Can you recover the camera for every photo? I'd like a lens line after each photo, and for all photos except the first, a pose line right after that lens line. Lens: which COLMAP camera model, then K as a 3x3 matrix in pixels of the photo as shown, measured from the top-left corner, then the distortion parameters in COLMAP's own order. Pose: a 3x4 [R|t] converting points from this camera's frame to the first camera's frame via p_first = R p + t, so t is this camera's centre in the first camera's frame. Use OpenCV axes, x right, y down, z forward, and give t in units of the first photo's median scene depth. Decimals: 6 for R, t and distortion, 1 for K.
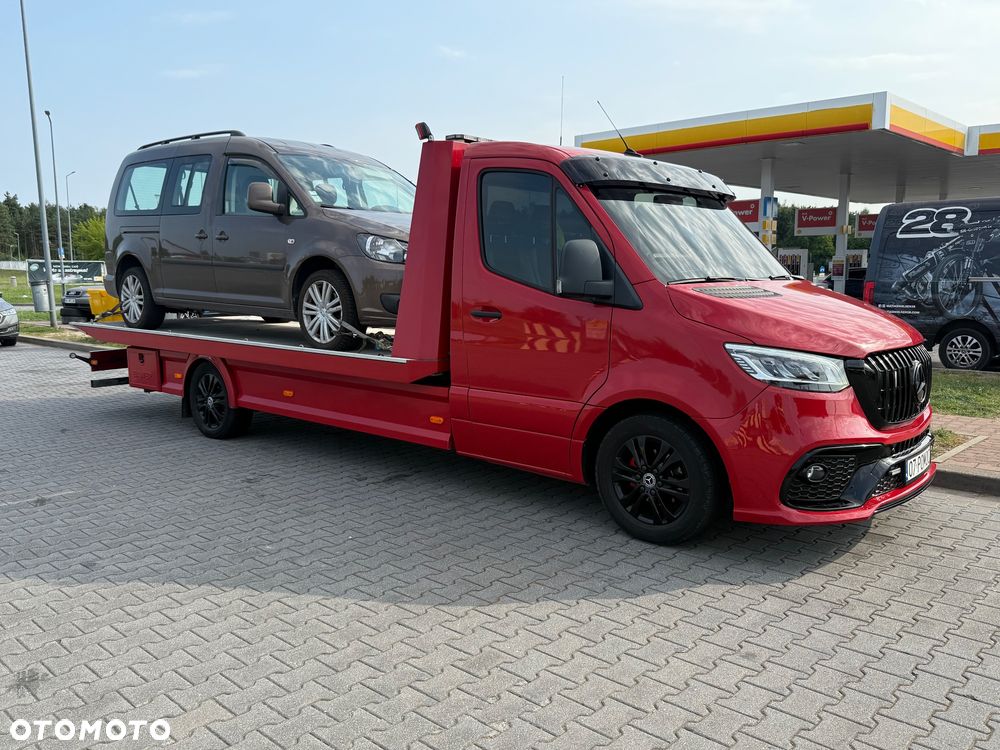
lens RADIAL K [[829.7, 0, 500.6], [0, 829.7, 380.3], [0, 0, 1]] dist [-0.041300, -0.009891]
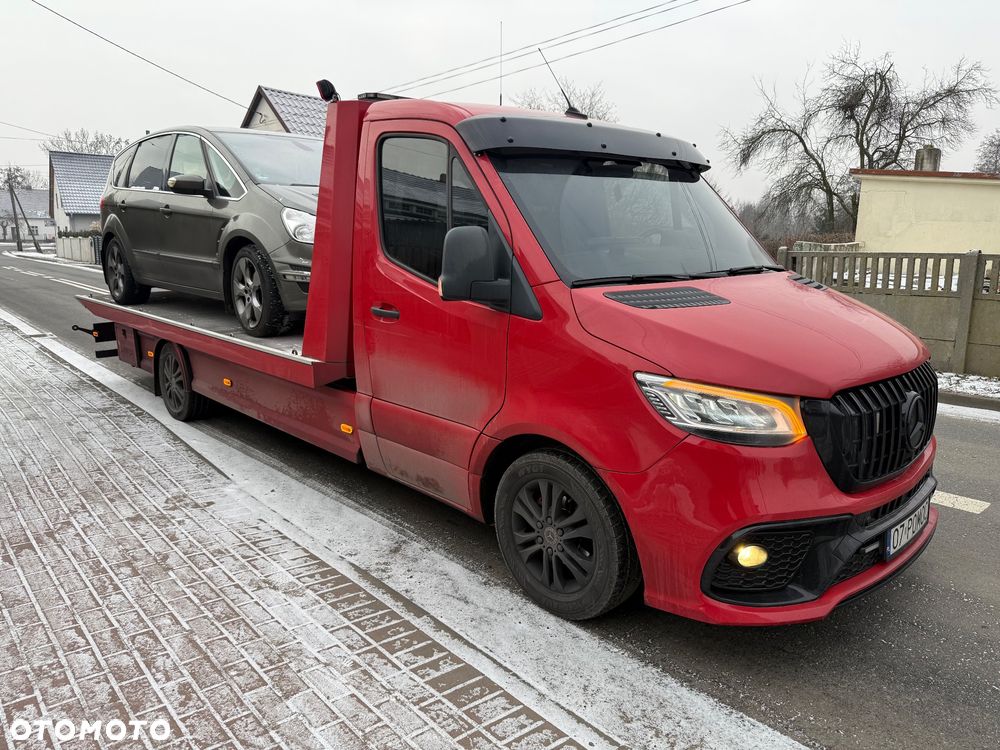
lens RADIAL K [[738.5, 0, 517.4], [0, 738.5, 379.8], [0, 0, 1]] dist [-0.042980, -0.004431]
pose [[0.996717, 0.020124, -0.078422, 0.205577], [-0.014703, 0.997501, 0.069103, -0.077086], [0.079617, -0.067724, 0.994522, 0.322074]]
